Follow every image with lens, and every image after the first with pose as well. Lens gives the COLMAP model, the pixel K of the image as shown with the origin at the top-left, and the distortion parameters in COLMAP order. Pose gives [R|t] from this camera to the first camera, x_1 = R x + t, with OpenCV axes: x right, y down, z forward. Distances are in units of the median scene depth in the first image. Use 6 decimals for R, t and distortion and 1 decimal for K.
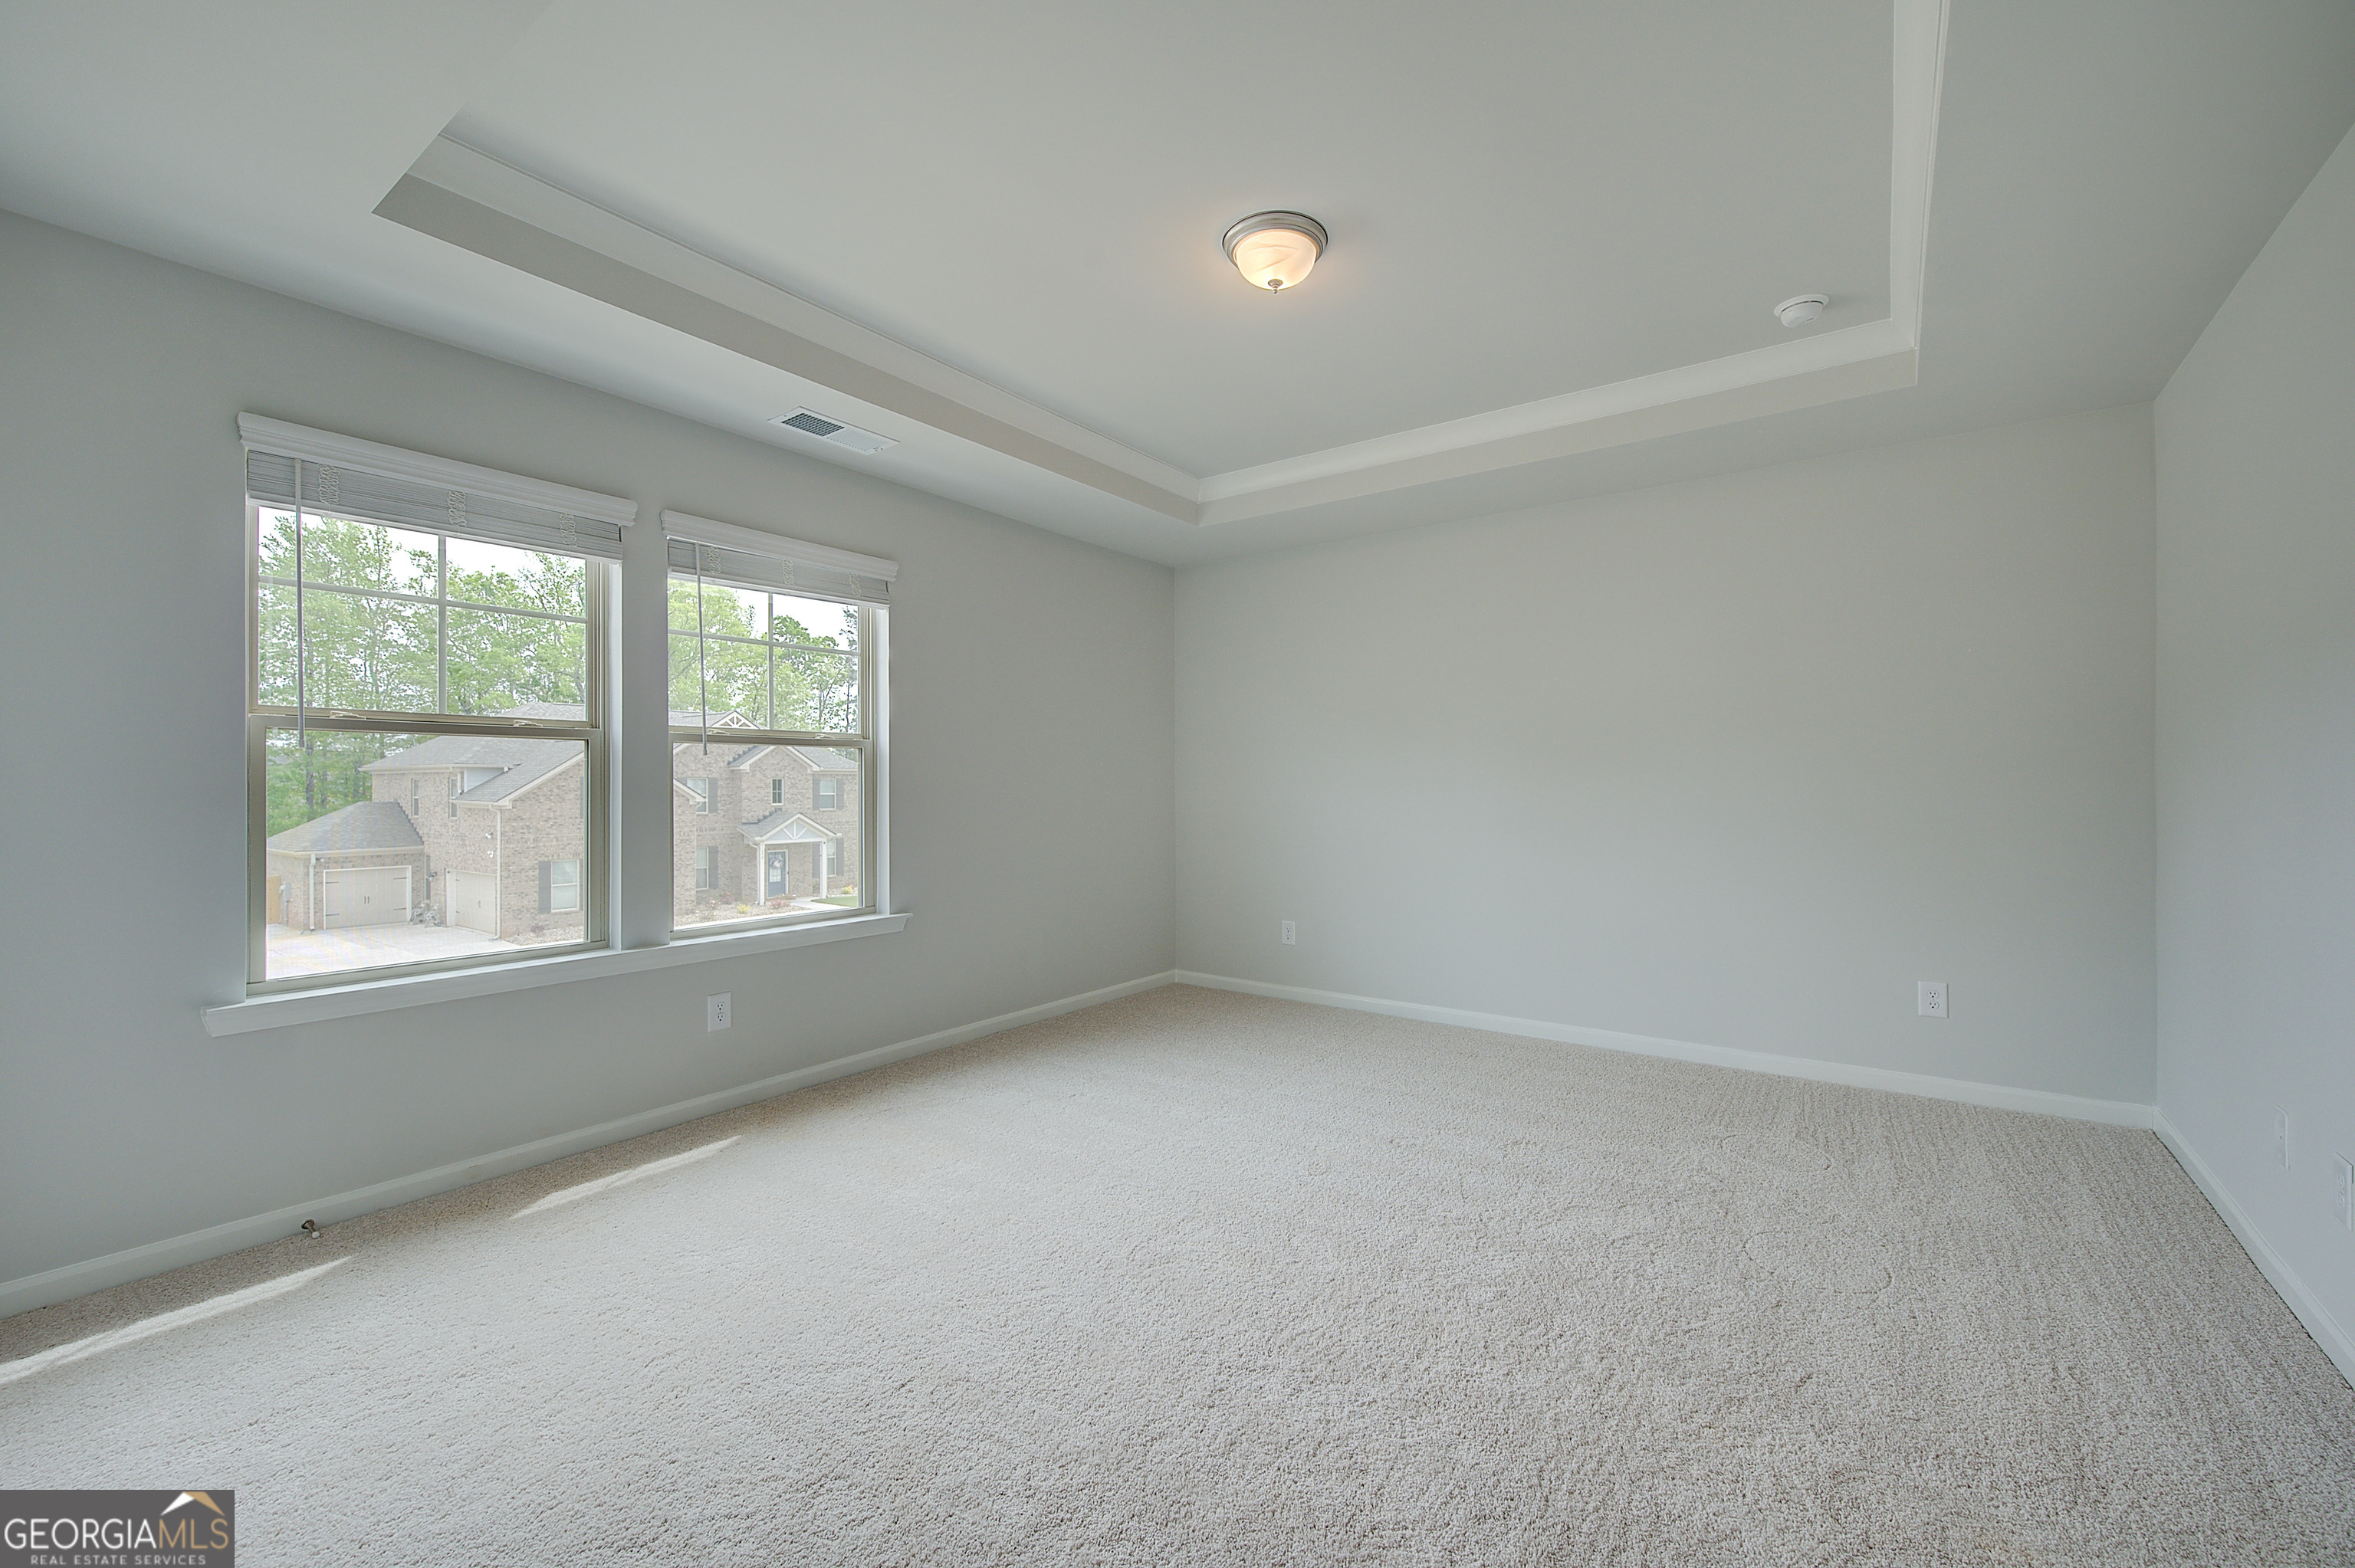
lens RADIAL K [[951.7, 0, 1194.5], [0, 951.7, 780.0], [0, 0, 1]] dist [0.000149, -0.000115]
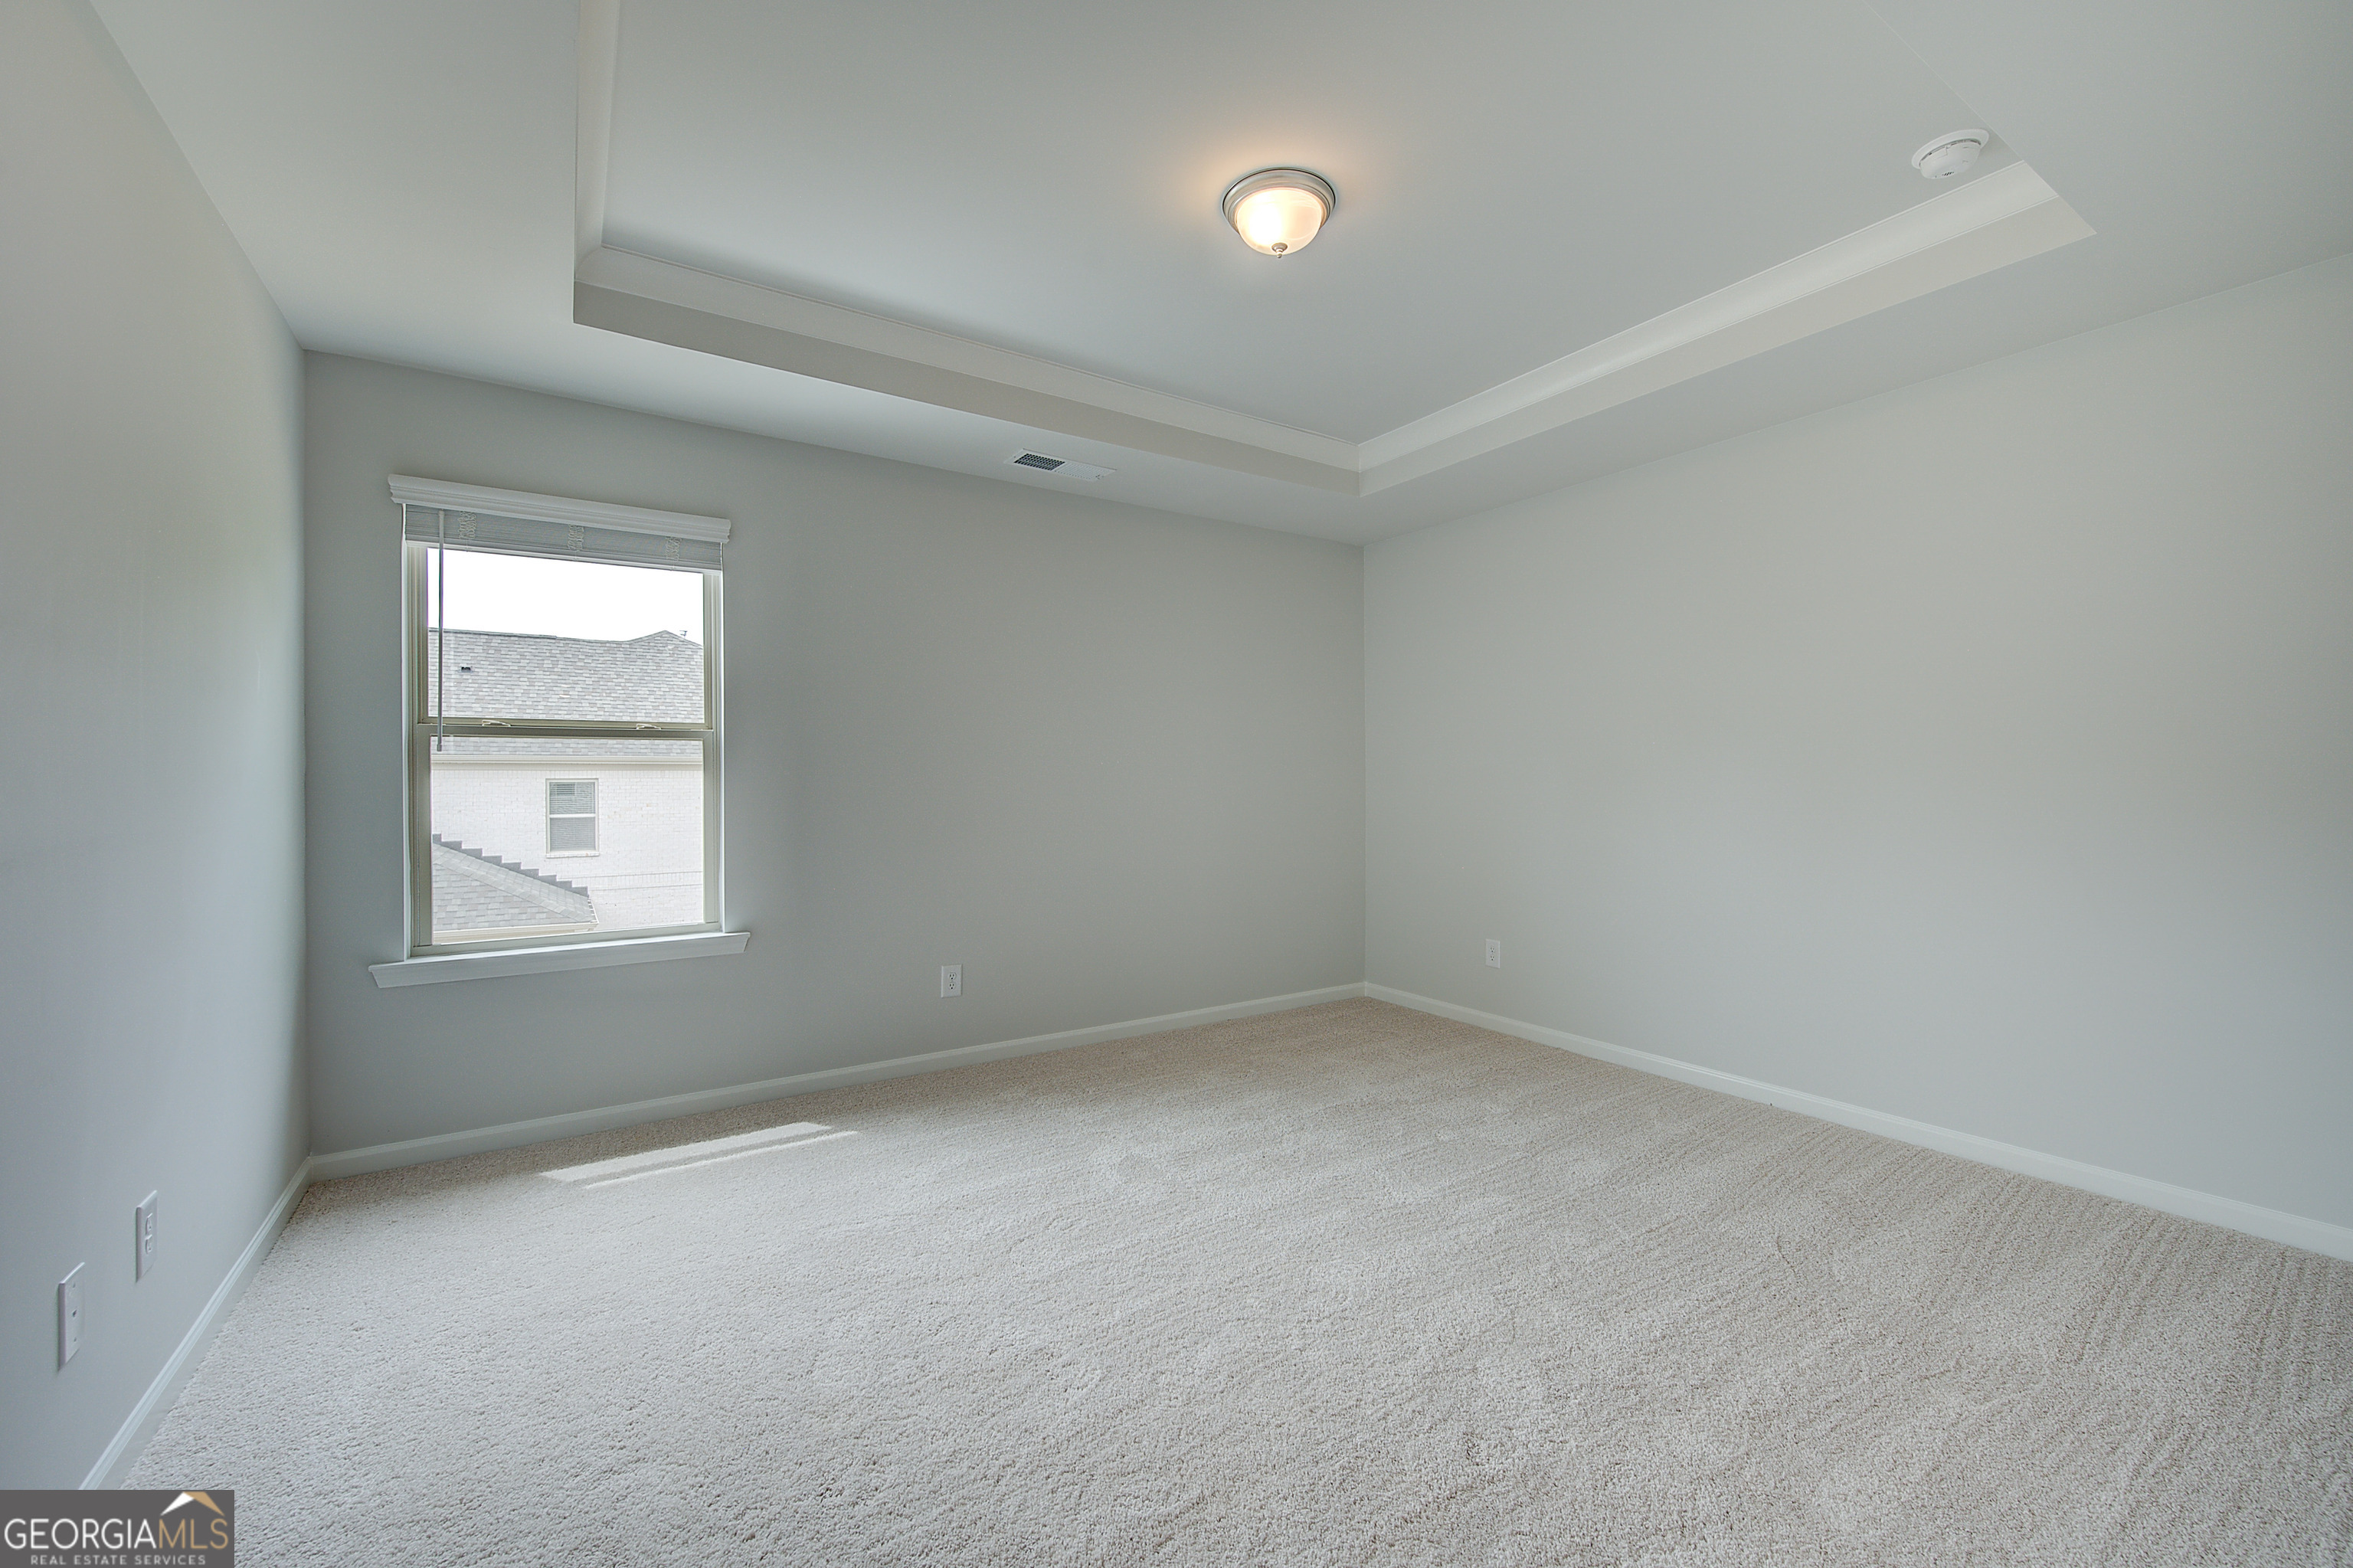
lens RADIAL K [[810.6, 0, 1176.5], [0, 810.6, 784.0], [0, 0, 1]] dist [-0.011974, -0.000085]
pose [[0.915468, 0.002713, -0.402382, 0.236858], [-0.001252, 0.999992, 0.003894, 0.001722], [0.402389, -0.003061, 0.915464, 0.350787]]
